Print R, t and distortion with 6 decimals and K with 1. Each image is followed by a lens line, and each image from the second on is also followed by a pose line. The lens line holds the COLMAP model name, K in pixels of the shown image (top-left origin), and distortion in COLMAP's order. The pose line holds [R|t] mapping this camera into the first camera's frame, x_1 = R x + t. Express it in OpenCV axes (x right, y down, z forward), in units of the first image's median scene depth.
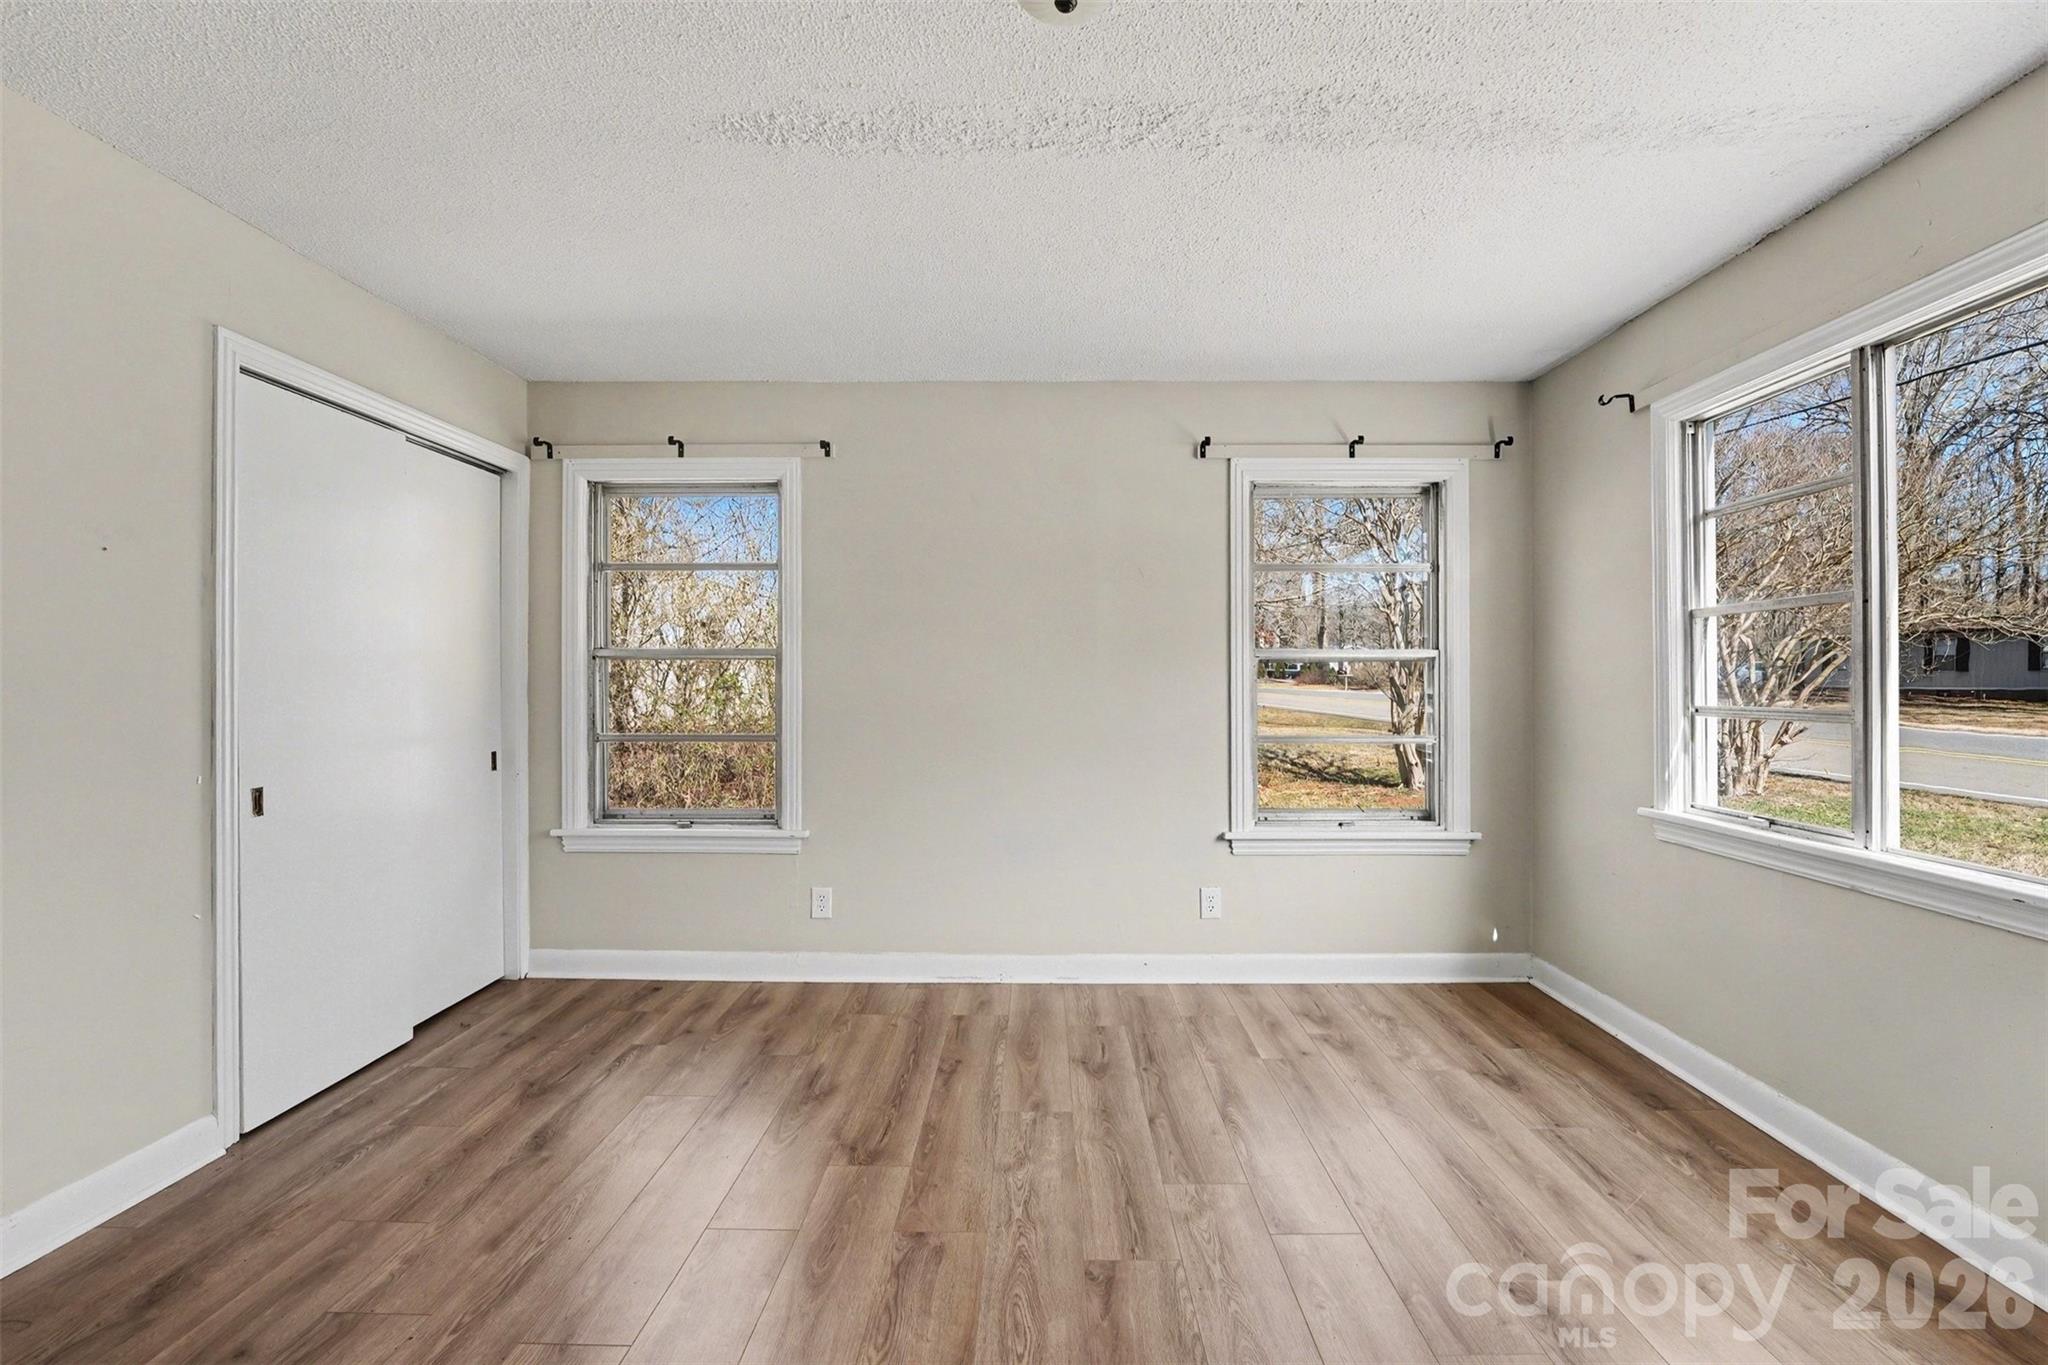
lens RADIAL K [[855.6, 0, 1036.0], [0, 855.6, 683.0], [0, 0, 1]] dist [-0.023314, 0.000018]
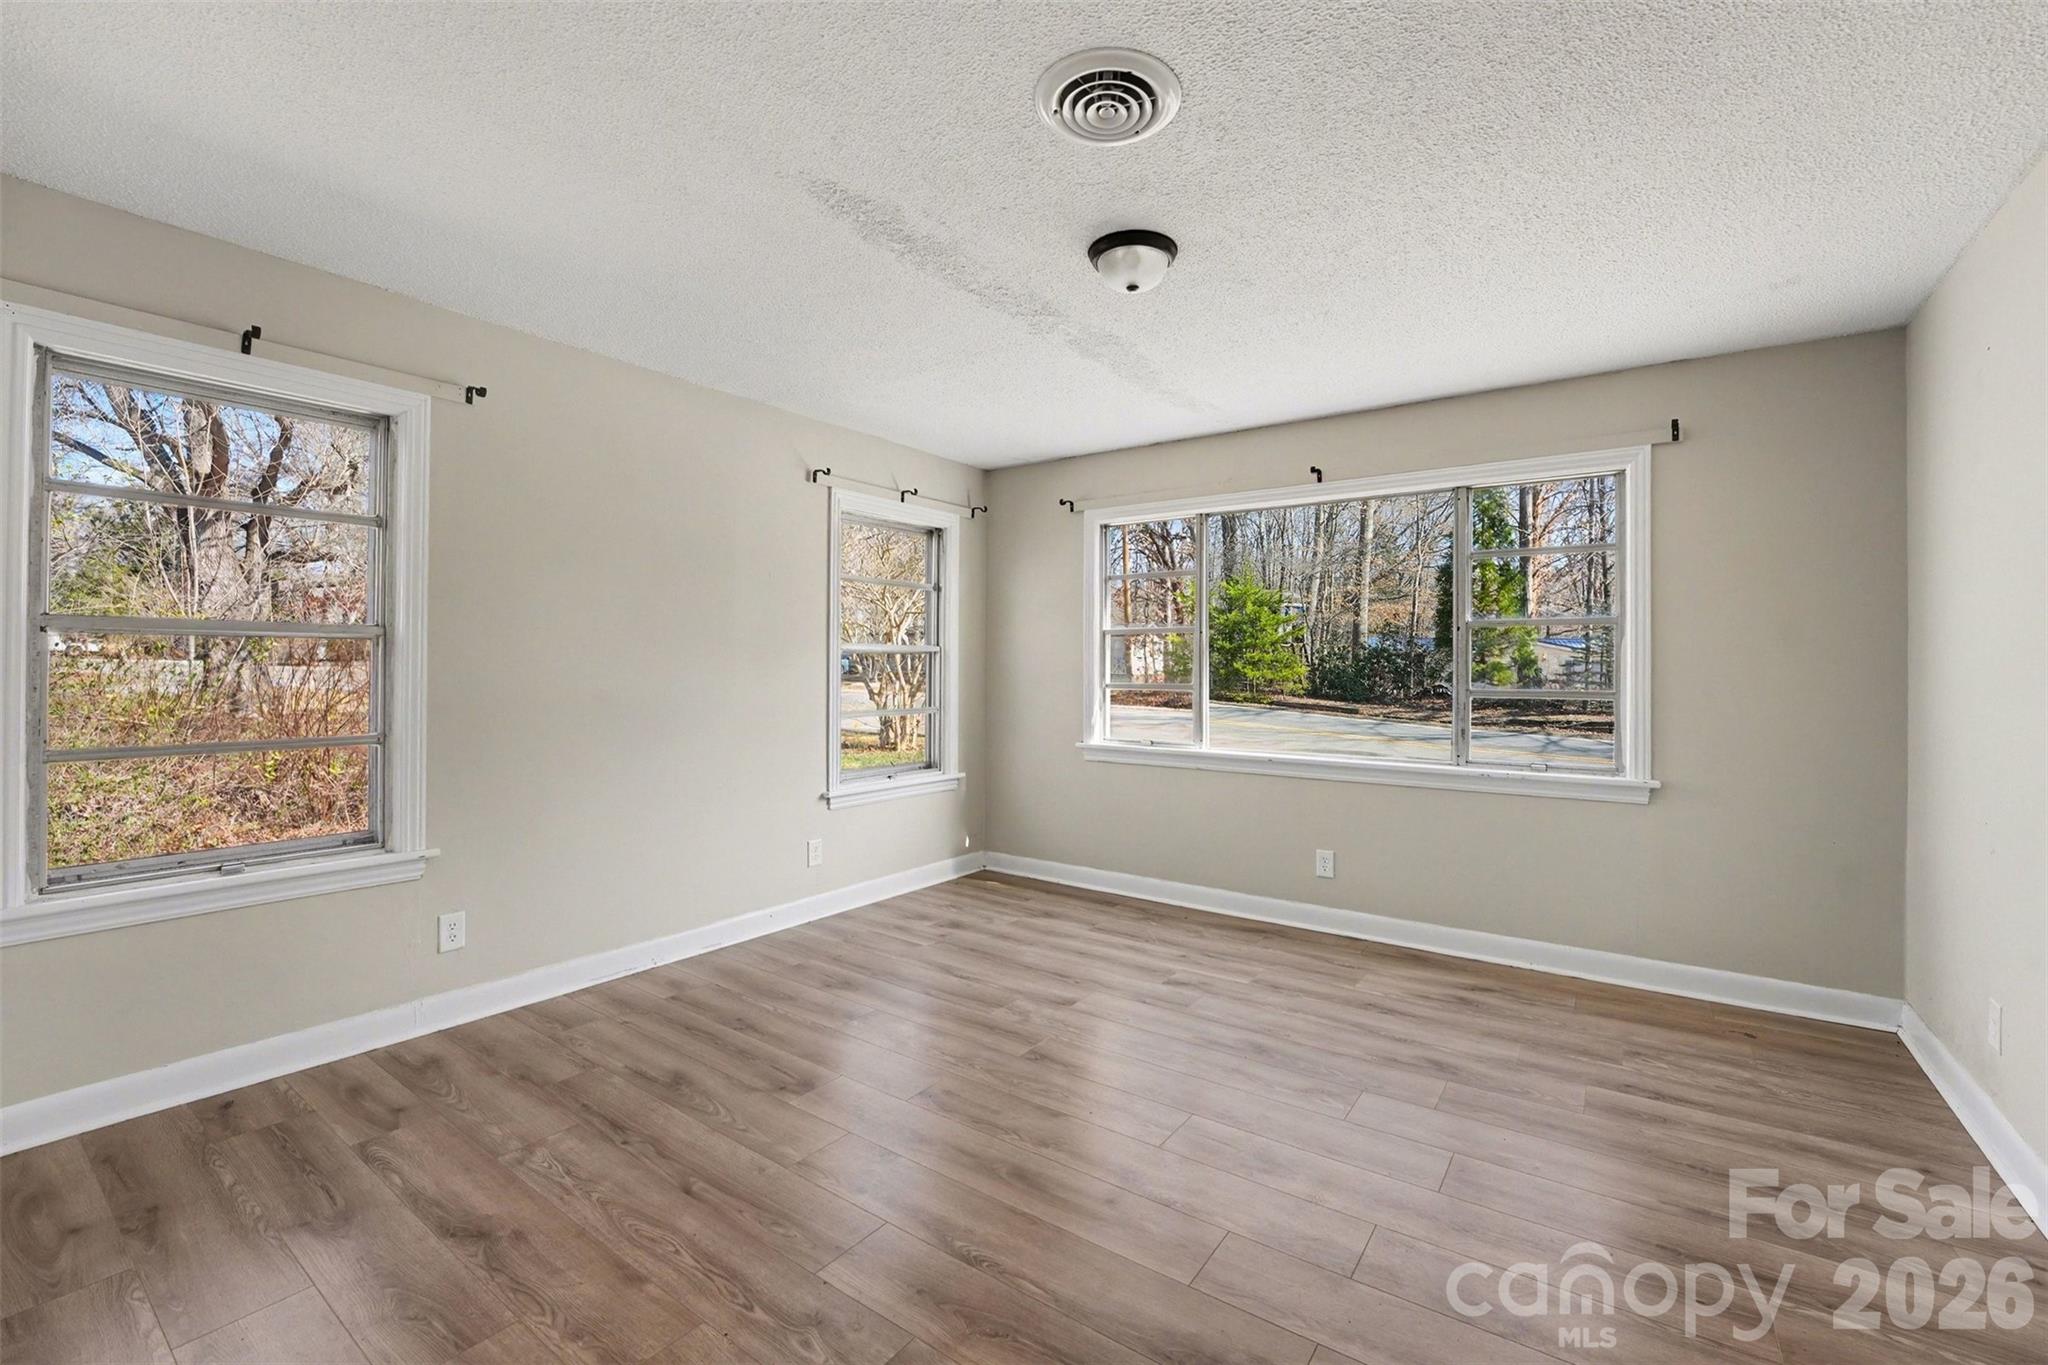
lens RADIAL K [[863.6, 0, 1028.5], [0, 863.6, 659.1], [0, 0, 1]] dist [-0.021790, 0.000317]
pose [[0.575681, 0.010814, 0.817603, -0.673001], [-0.003455, 0.999936, -0.010792, -0.003330], [-0.817667, 0.003388, 0.575681, 0.059002]]
